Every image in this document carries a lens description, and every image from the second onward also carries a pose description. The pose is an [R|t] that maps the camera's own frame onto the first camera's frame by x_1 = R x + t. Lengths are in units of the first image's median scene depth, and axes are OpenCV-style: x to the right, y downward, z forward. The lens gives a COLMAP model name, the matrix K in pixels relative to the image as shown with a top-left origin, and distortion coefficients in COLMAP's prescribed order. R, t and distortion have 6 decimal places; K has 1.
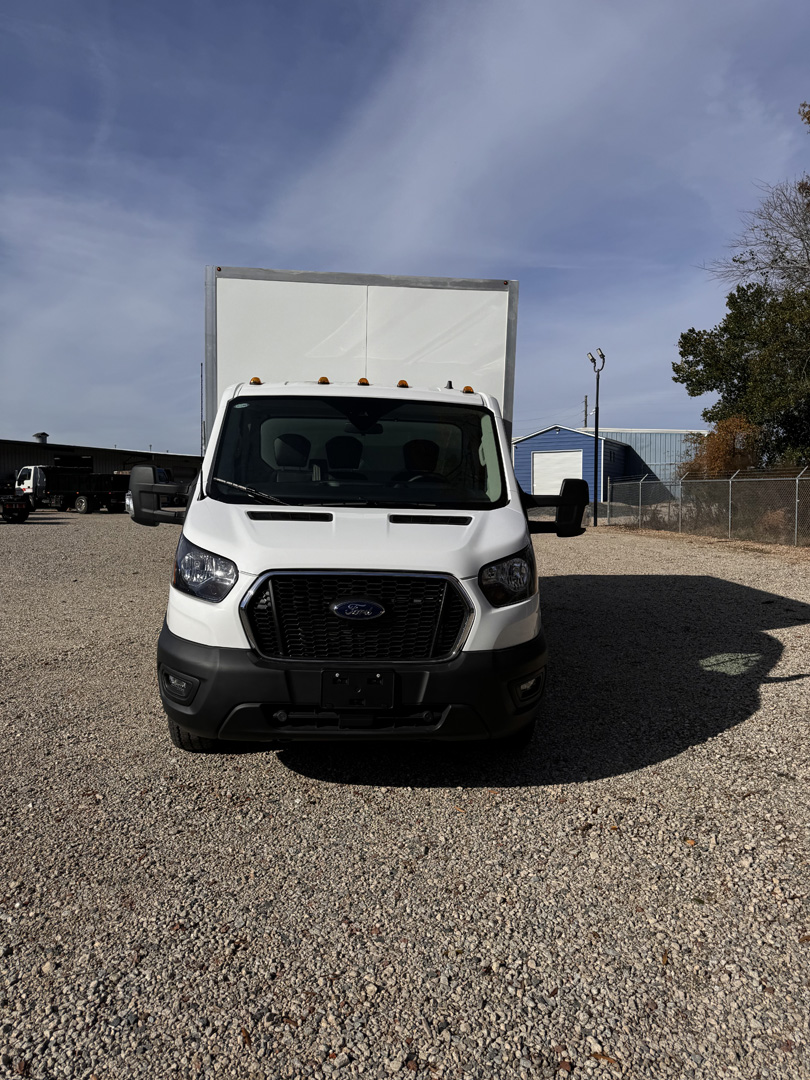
lens RADIAL K [[788.0, 0, 405.0], [0, 788.0, 540.0], [0, 0, 1]] dist [0.003878, -0.010040]
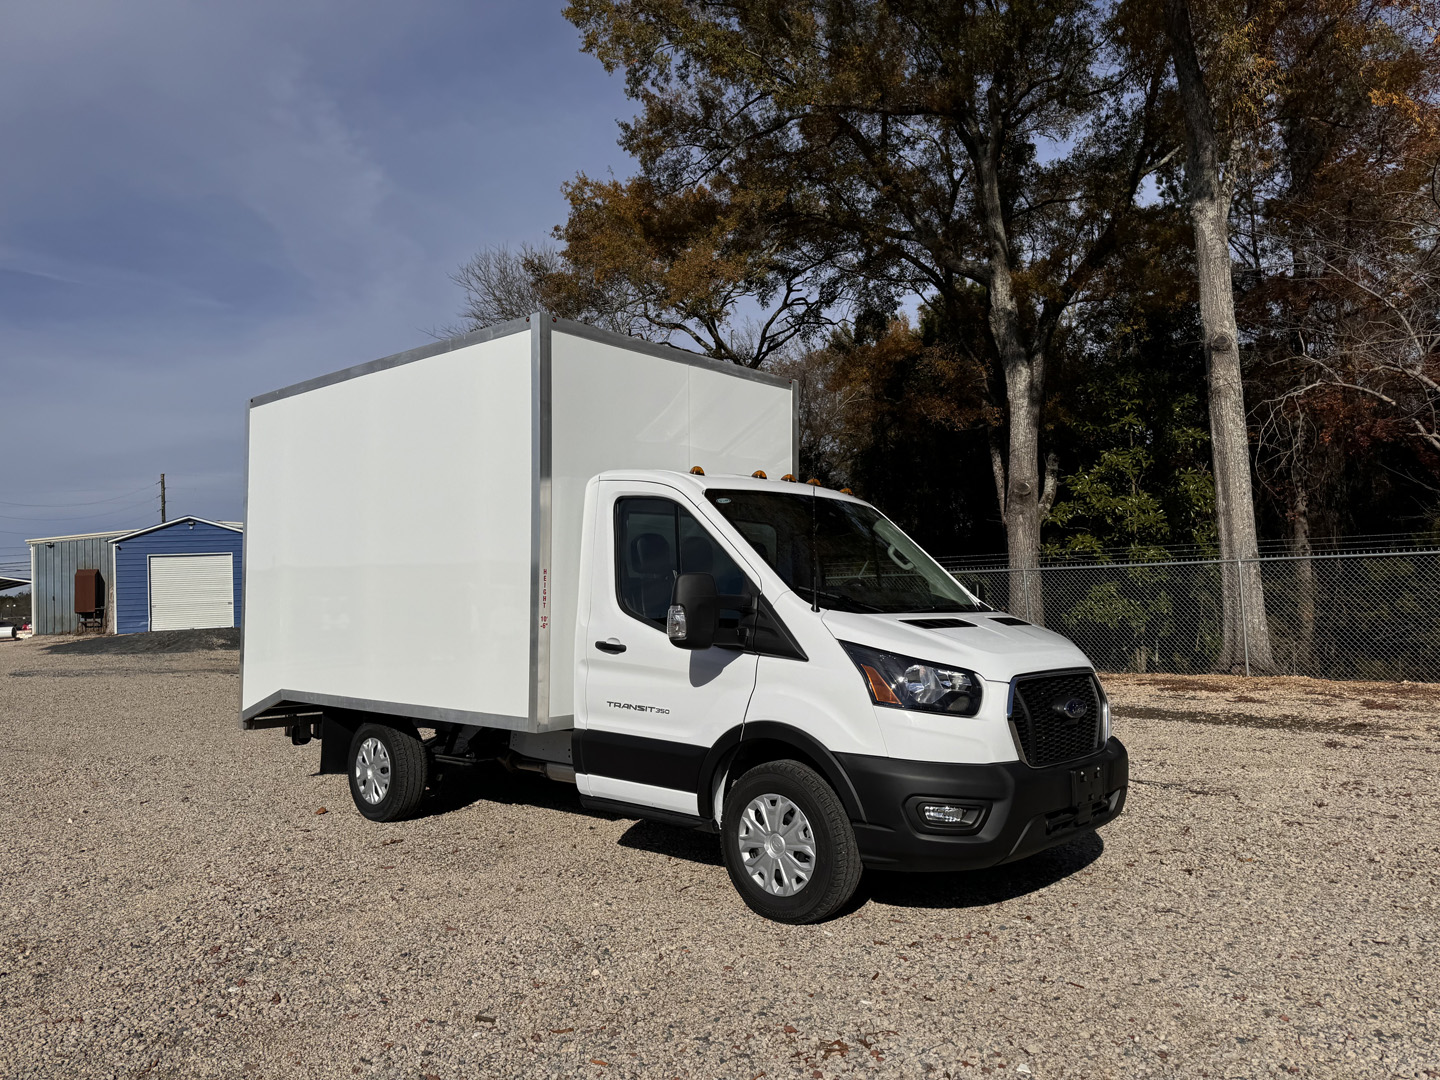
lens RADIAL K [[1067.9, 0, 720.0], [0, 1067.9, 540.0], [0, 0, 1]] dist [0.000317, -0.010683]
pose [[0.707395, 0.007827, 0.706775, -1.189302], [0.080071, 0.992614, -0.091134, -0.034300], [-0.702269, 0.121060, 0.701543, 0.266098]]
